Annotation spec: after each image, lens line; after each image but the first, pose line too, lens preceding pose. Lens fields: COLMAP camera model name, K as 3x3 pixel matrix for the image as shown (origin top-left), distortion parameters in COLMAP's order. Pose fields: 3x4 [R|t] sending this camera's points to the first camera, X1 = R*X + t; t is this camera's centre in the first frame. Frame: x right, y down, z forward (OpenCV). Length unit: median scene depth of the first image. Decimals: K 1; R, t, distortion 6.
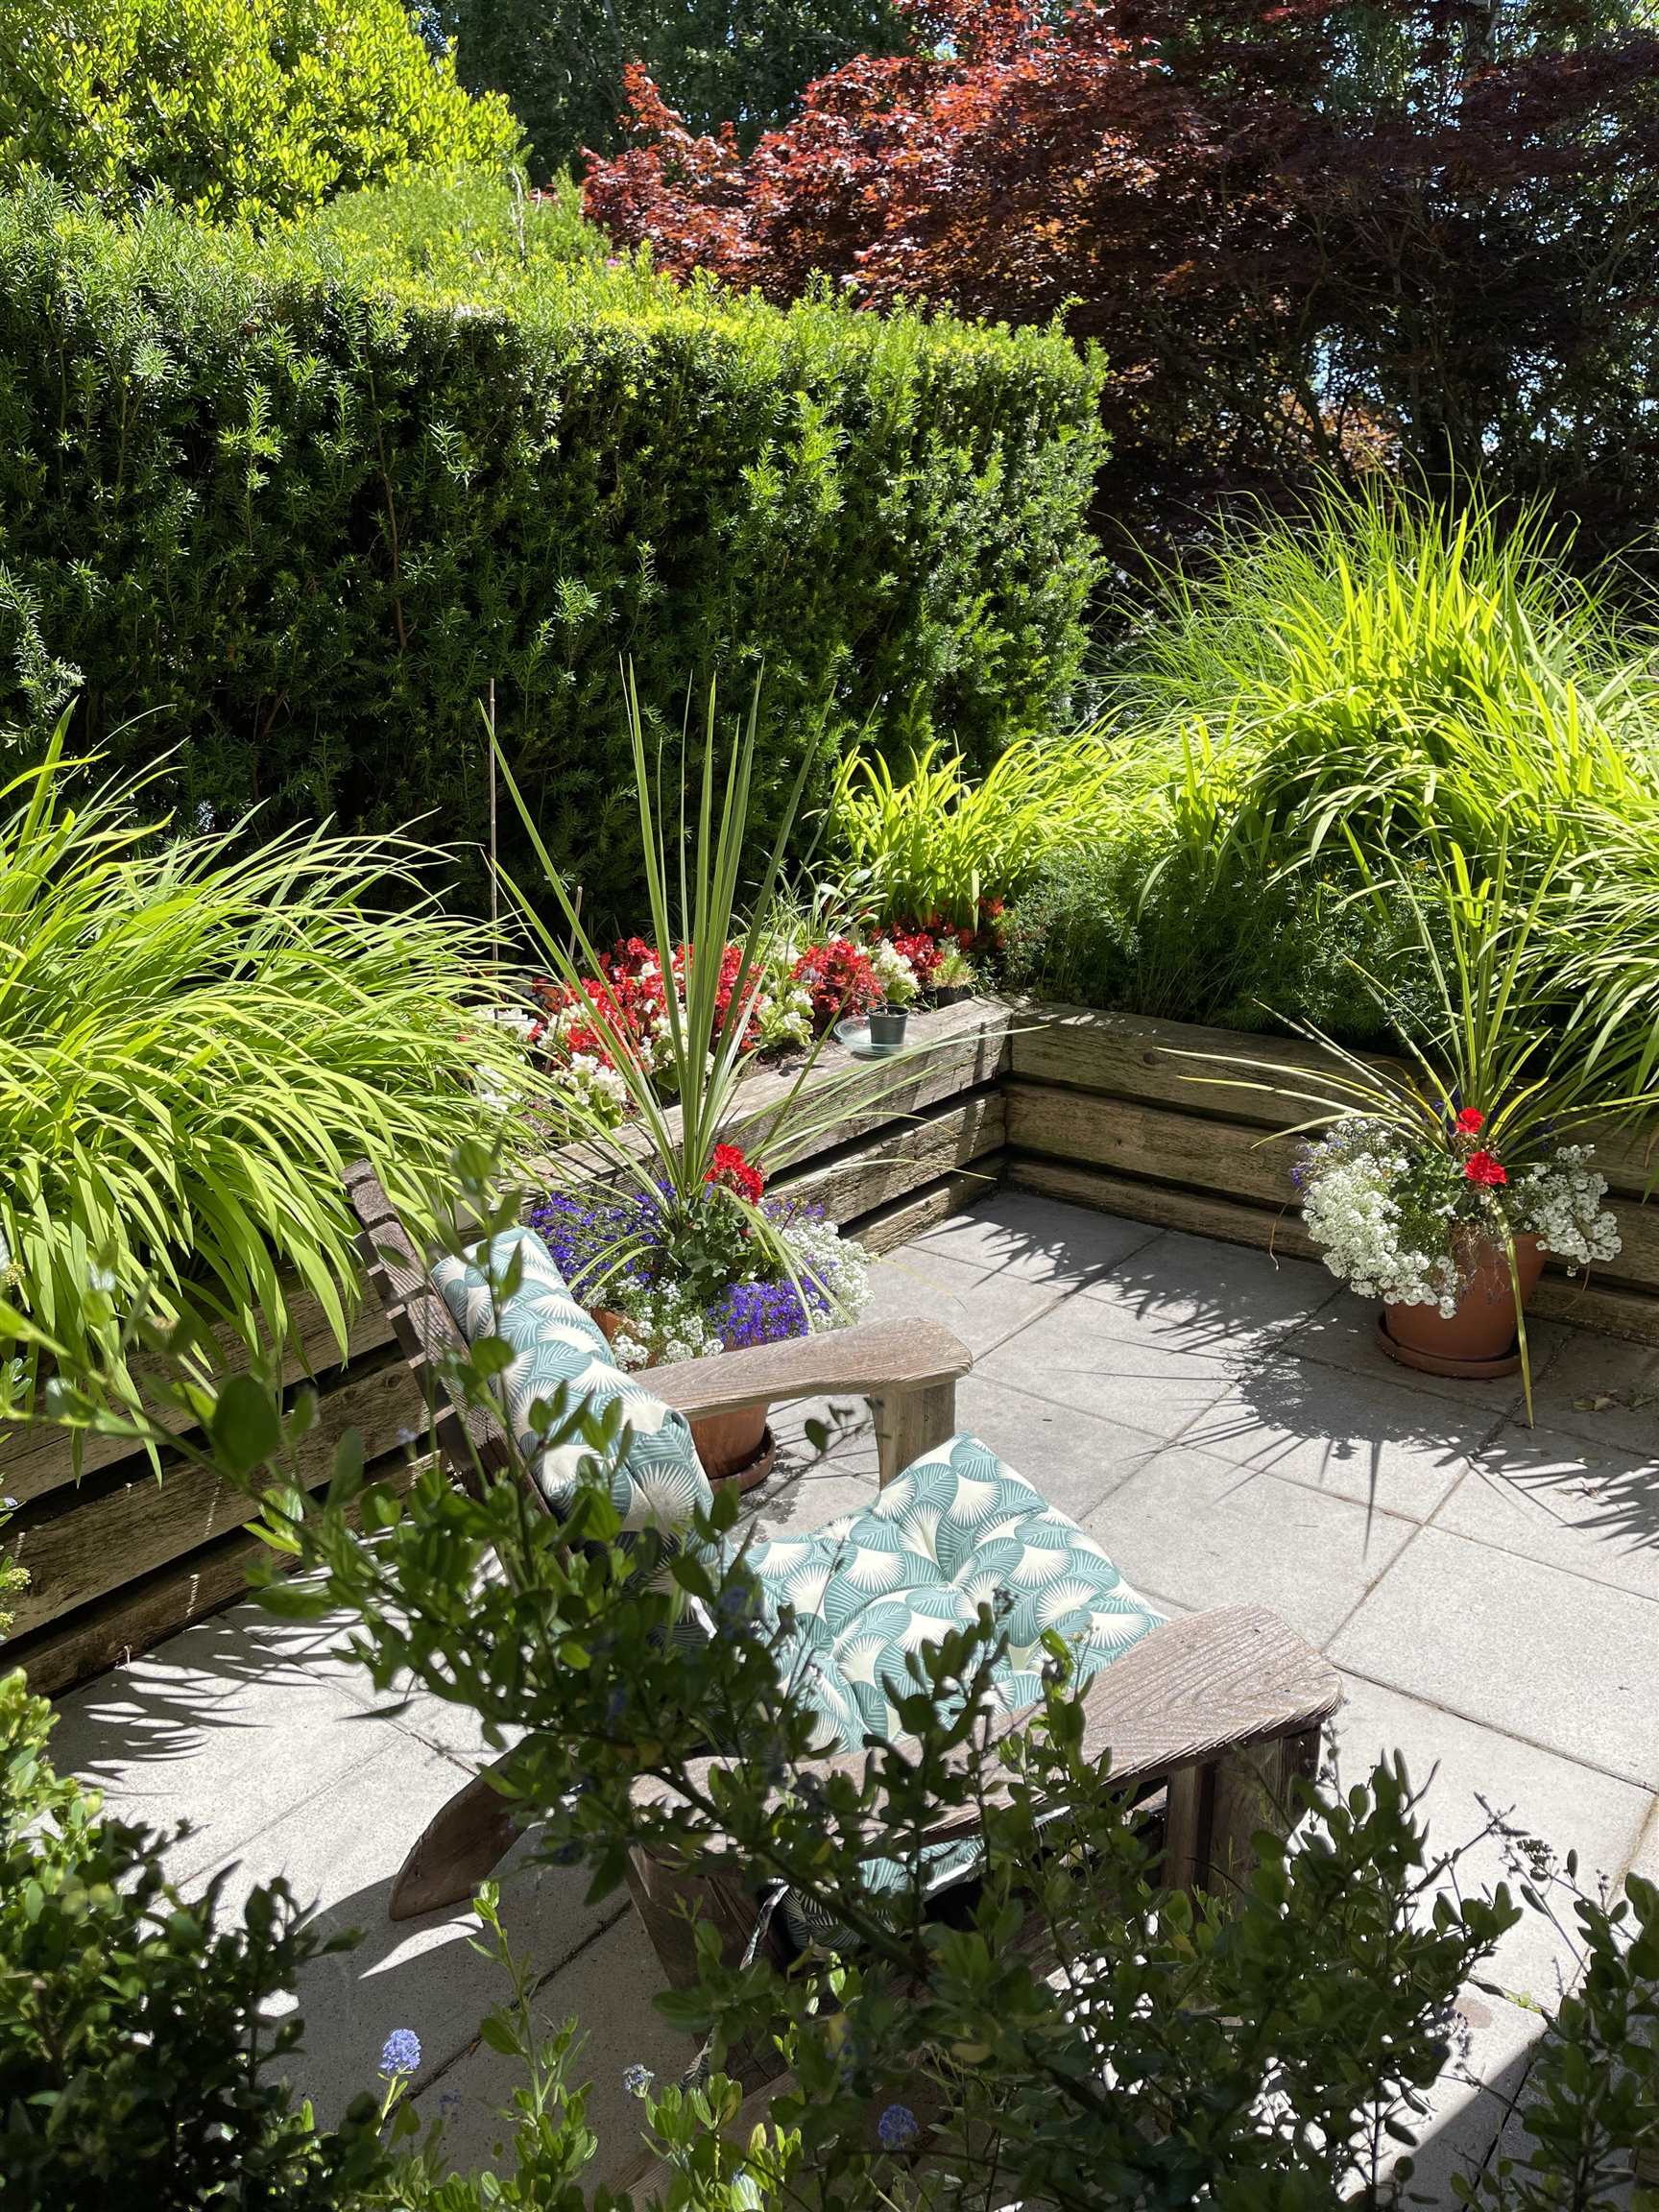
lens RADIAL K [[1633.9, 0, 821.2], [0, 1633.9, 1111.4], [0, 0, 1]] dist [0.039157, -0.000119]
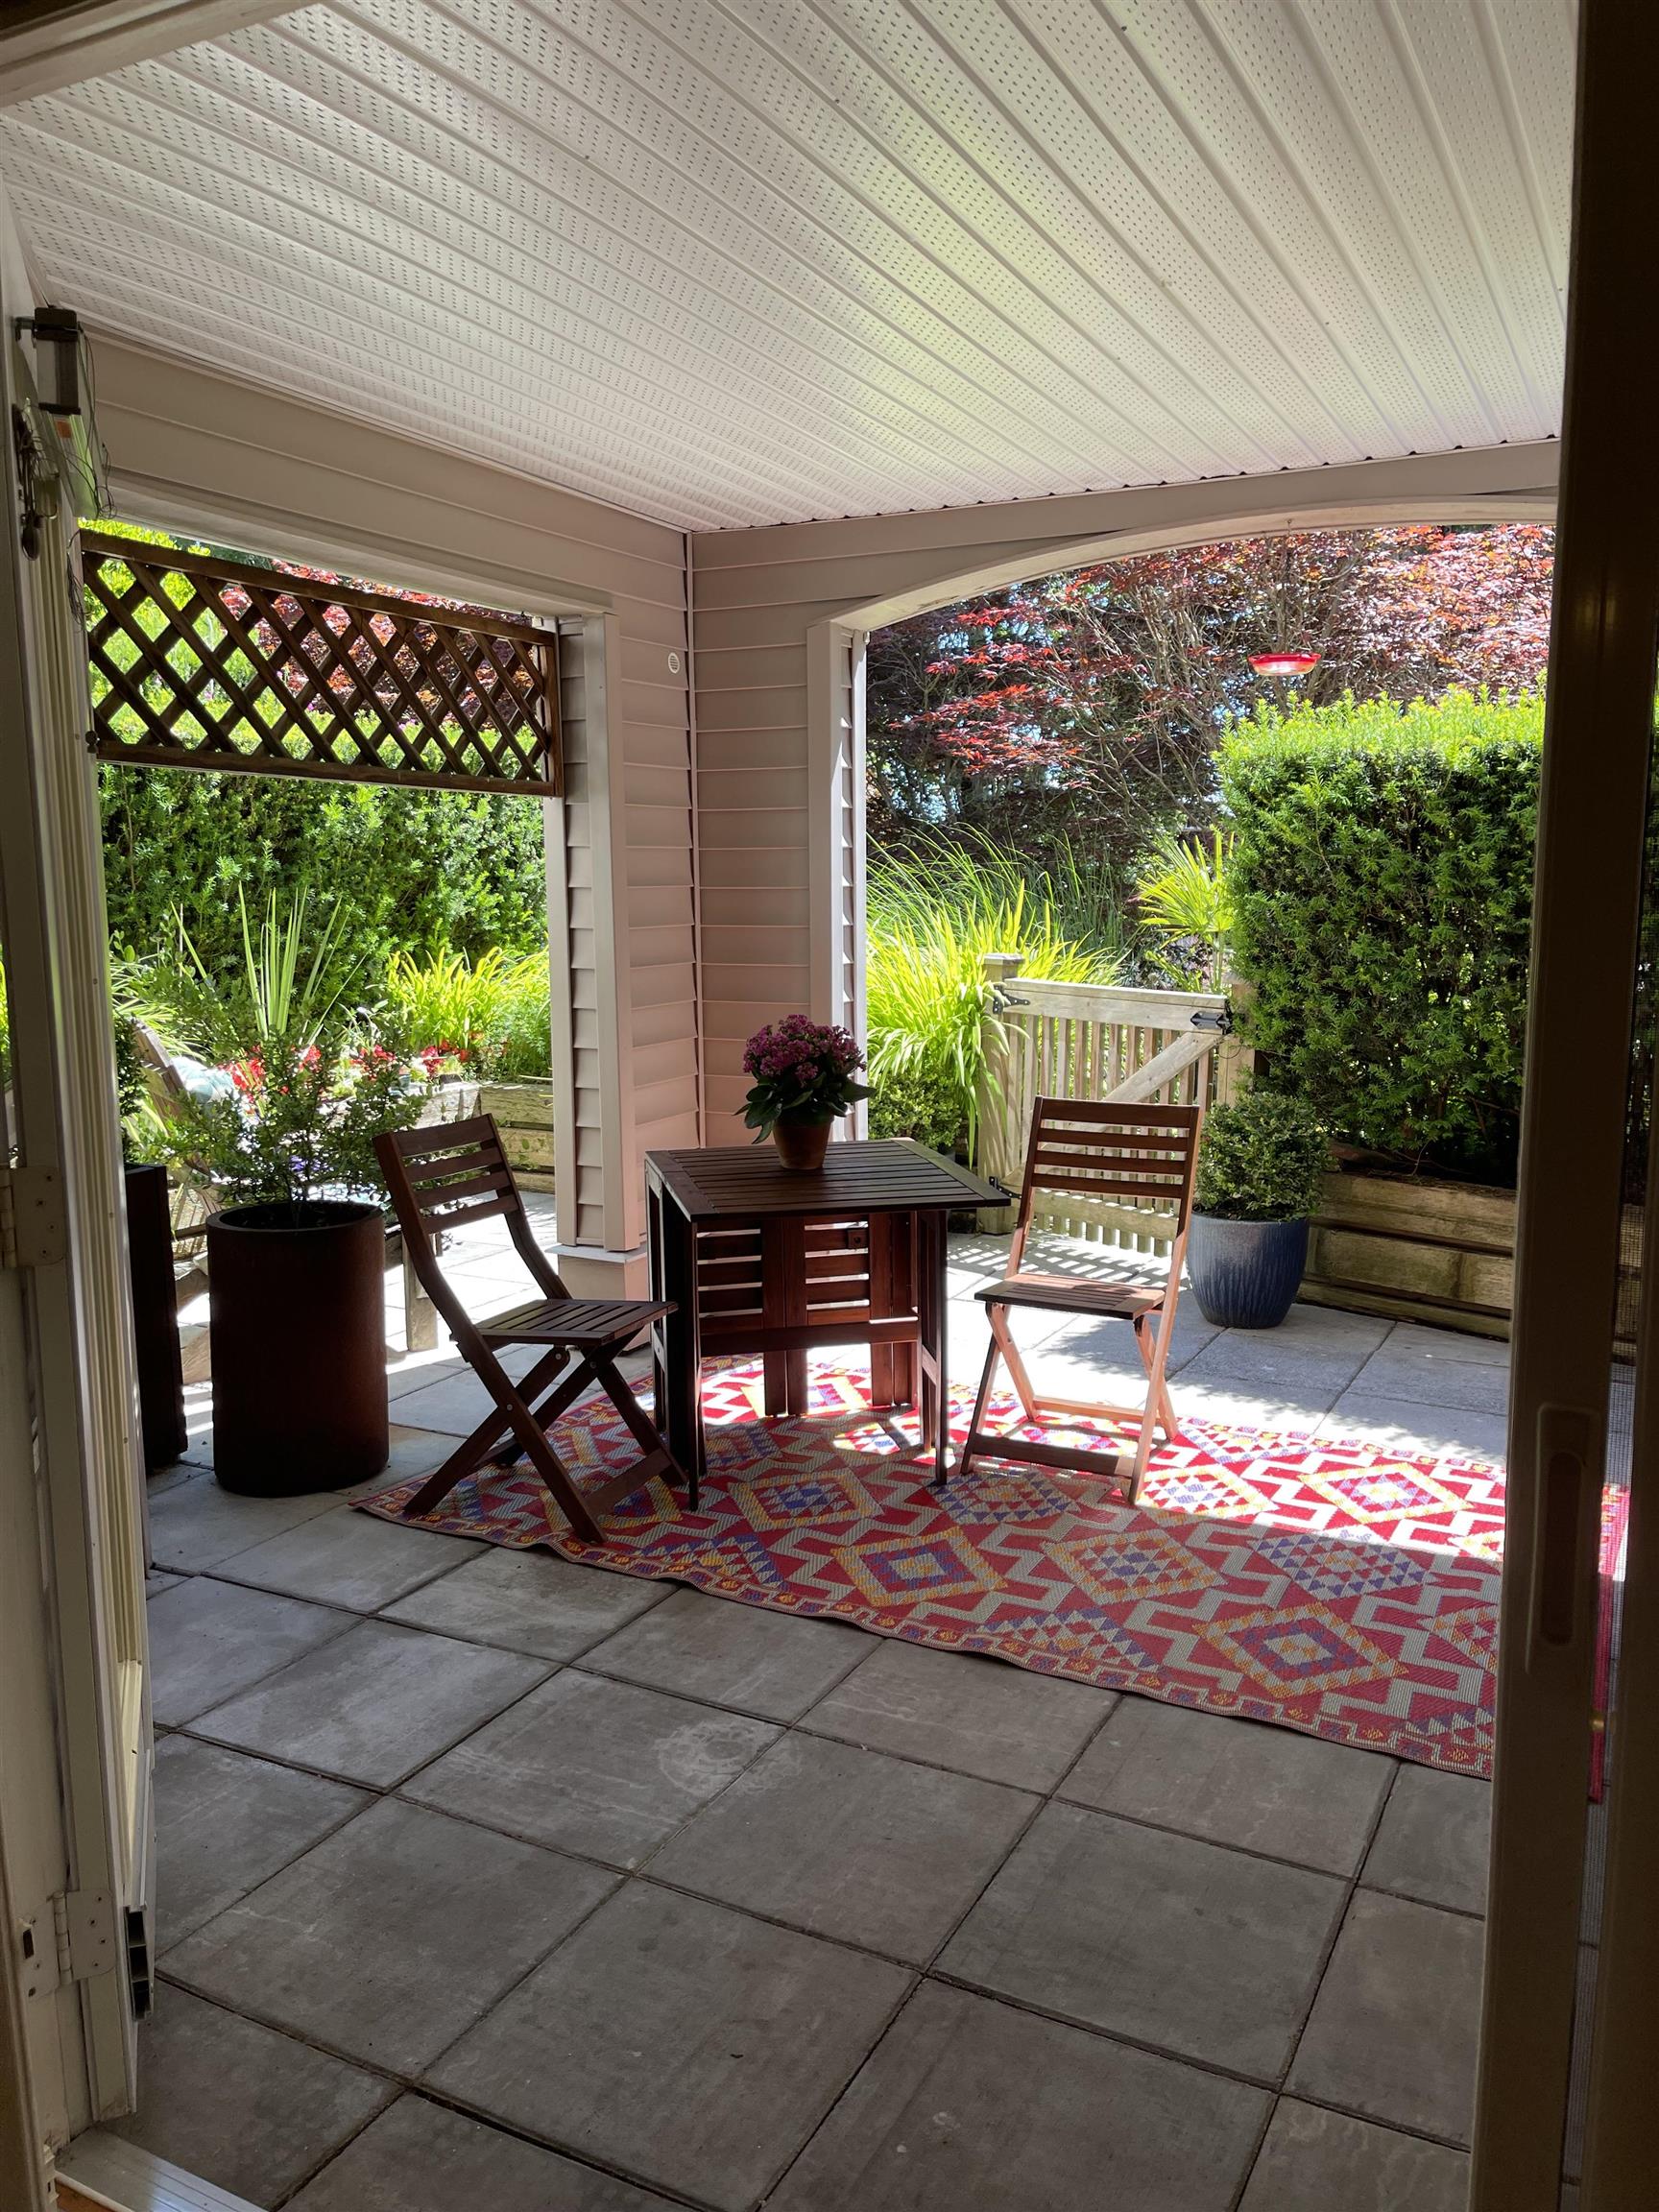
lens RADIAL K [[1633.9, 0, 841.9], [0, 1633.9, 1111.6], [0, 0, 1]] dist [0.039157, -0.000119]
pose [[0.982656, -0.024788, 0.183772, 0.170450], [0.058220, 0.982155, -0.178834, 0.309428], [-0.176060, 0.186432, 0.966564, -0.817338]]
